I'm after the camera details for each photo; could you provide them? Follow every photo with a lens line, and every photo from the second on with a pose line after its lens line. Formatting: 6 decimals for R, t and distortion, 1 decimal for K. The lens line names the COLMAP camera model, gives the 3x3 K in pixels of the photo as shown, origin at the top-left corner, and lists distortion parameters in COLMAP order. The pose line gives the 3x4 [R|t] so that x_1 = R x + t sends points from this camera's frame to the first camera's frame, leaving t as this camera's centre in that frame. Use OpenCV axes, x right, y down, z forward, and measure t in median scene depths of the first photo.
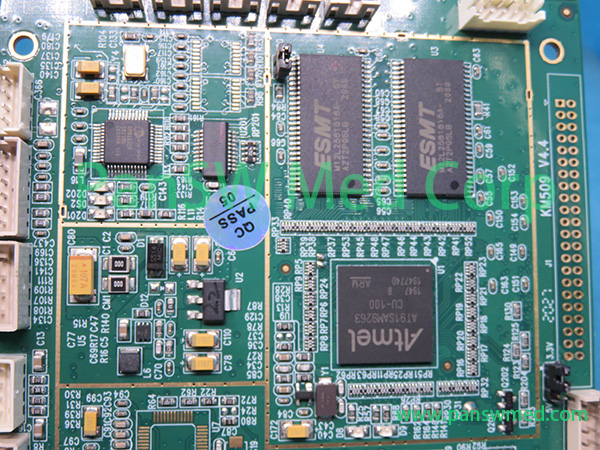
lens RADIAL K [[687.6, 0, 302.6], [0, 687.6, 225.3], [0, 0, 1]] dist [-0.087472, 0.000000]
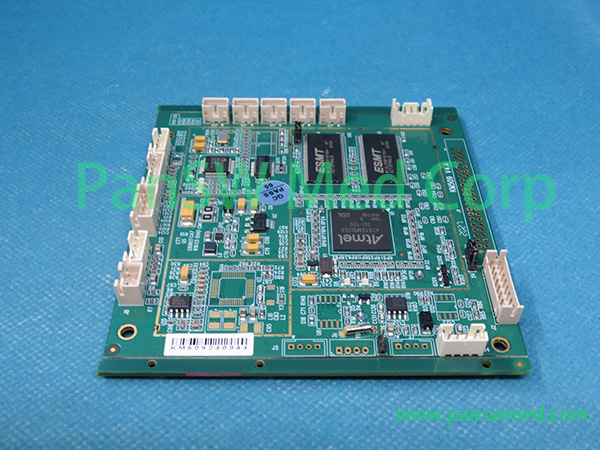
lens RADIAL K [[687.6, 0, 304.7], [0, 687.6, 229.7], [0, 0, 1]] dist [-0.087472, 0.000000]
pose [[0.993470, -0.087510, -0.073214, 0.111309], [0.019875, 0.764597, -0.644203, 1.246190], [0.112353, 0.638541, 0.761343, -0.316190]]
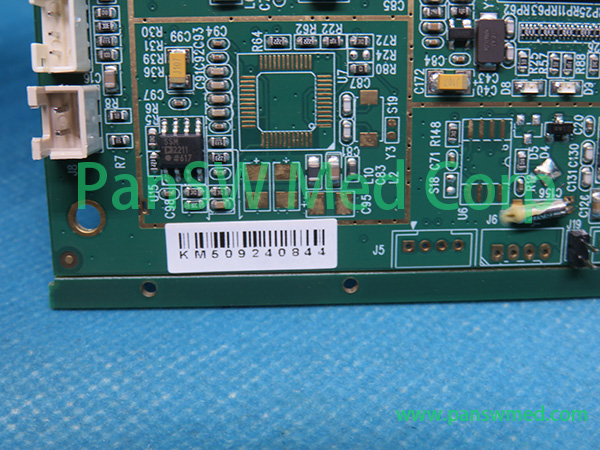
lens RADIAL K [[687.6, 0, 303.3], [0, 687.6, 227.3], [0, 0, 1]] dist [-0.087472, 0.000000]
pose [[0.996540, 0.007881, -0.082737, -0.104571], [0.015470, 0.960509, 0.277819, 0.240725], [0.081659, -0.278138, 0.957064, 0.223882]]
